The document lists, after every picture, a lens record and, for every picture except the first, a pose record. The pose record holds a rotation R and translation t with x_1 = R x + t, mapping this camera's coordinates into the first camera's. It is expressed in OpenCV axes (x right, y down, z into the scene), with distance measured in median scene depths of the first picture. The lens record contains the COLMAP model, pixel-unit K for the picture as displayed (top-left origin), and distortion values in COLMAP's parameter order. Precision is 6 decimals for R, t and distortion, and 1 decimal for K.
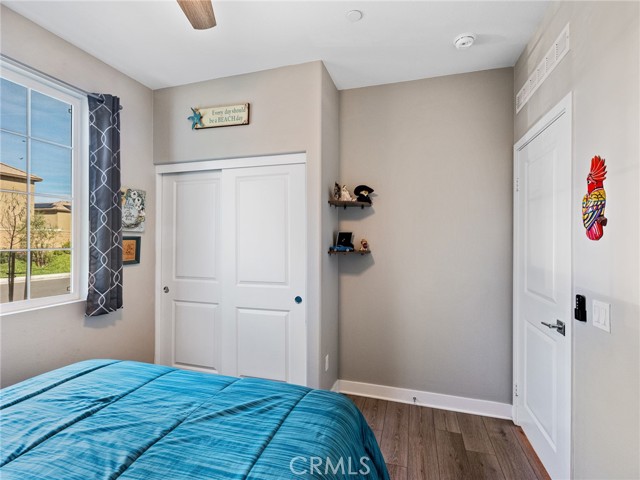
lens RADIAL K [[295.7, 0, 322.9], [0, 295.7, 238.2], [0, 0, 1]] dist [-0.004977, -0.000093]
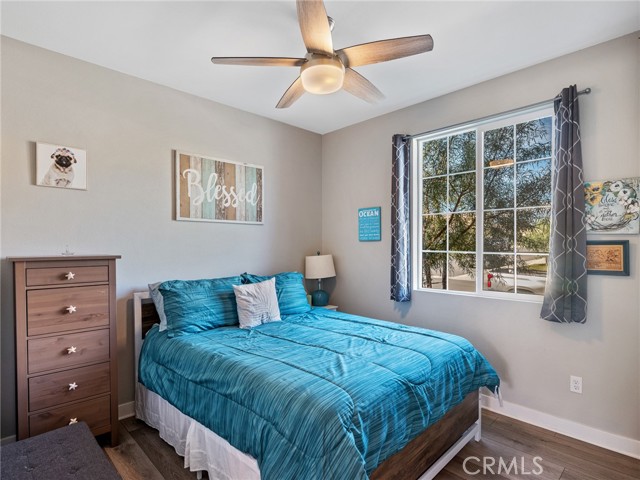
lens RADIAL K [[344.9, 0, 322.1], [0, 344.9, 243.5], [0, 0, 1]] dist [-0.002540, -0.000158]
pose [[-0.468171, 0.000654, -0.883638, 1.052535], [0.003739, 0.999992, -0.001241, 0.000938], [0.883630, -0.003885, -0.468170, 1.479900]]
